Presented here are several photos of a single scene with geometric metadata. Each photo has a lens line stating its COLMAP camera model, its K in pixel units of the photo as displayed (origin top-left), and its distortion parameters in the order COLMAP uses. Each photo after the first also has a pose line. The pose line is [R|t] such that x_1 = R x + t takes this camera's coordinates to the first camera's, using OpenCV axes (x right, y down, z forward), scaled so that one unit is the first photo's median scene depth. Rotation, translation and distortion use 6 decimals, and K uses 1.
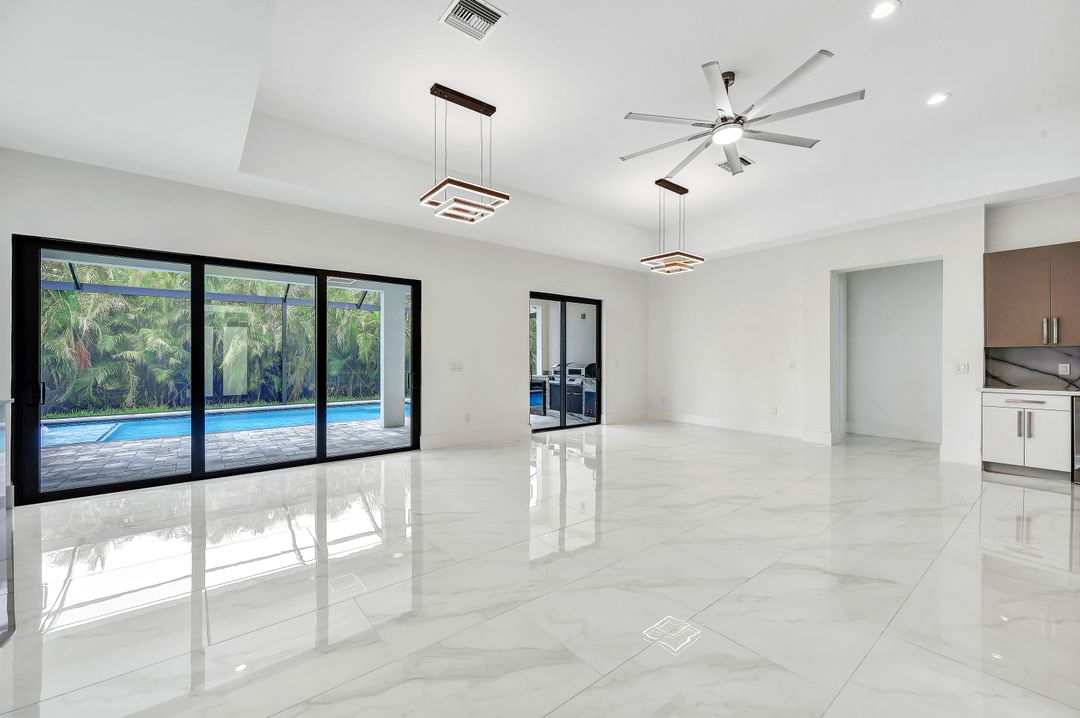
lens RADIAL K [[435.4, 0, 540.0], [0, 435.4, 359.0], [0, 0, 1]] dist [-0.000500, 0.000176]
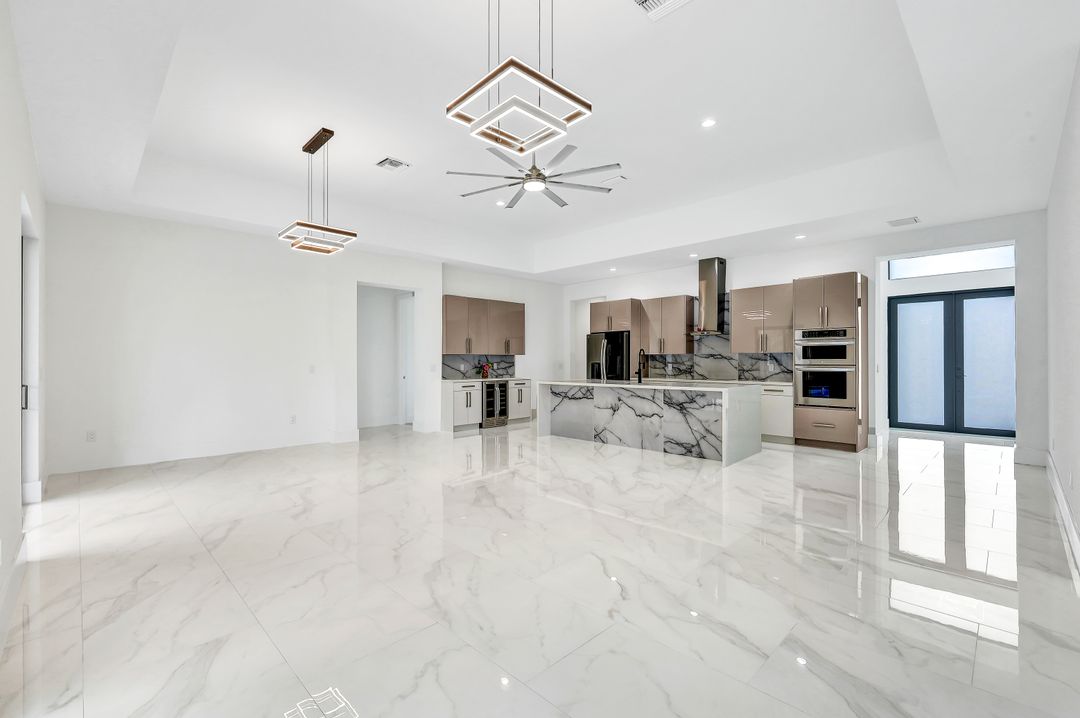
lens RADIAL K [[464.1, 0, 540.0], [0, 464.1, 359.0], [0, 0, 1]] dist [0.001038, 0.000056]
pose [[-0.094889, 0.003063, 0.995483, -0.373482], [0.005799, 0.999980, -0.002524, -0.001808], [-0.995471, 0.005533, -0.094905, 0.451919]]
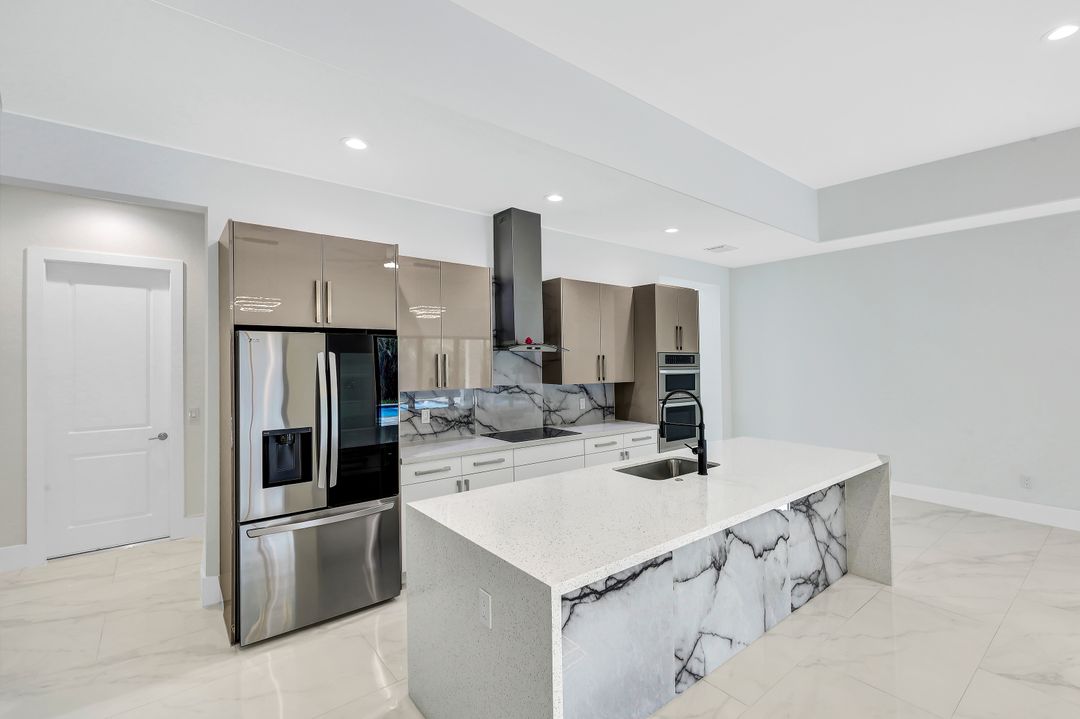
lens RADIAL K [[476.6, 0, 539.7], [0, 476.6, 349.9], [0, 0, 1]] dist [0.002520, 0.000358]
pose [[-0.999931, 0.000711, 0.011759, 0.474482], [0.000514, 0.999860, -0.016727, -0.042390], [-0.011769, -0.016720, -0.999791, 0.543118]]
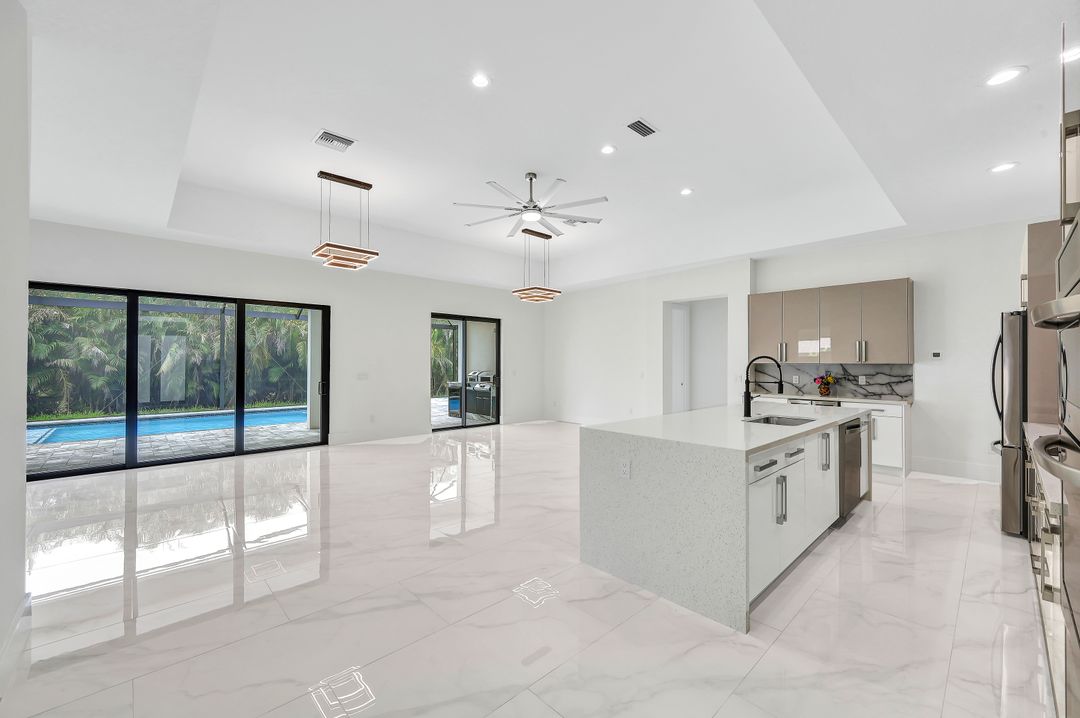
lens RADIAL K [[435.4, 0, 540.0], [0, 435.4, 359.0], [0, 0, 1]] dist [-0.000500, 0.000176]
pose [[0.996686, 0.003062, 0.081284, 0.141654], [-0.002177, 0.999937, -0.010967, -0.012808], [-0.081312, 0.010754, 0.996631, -0.172597]]
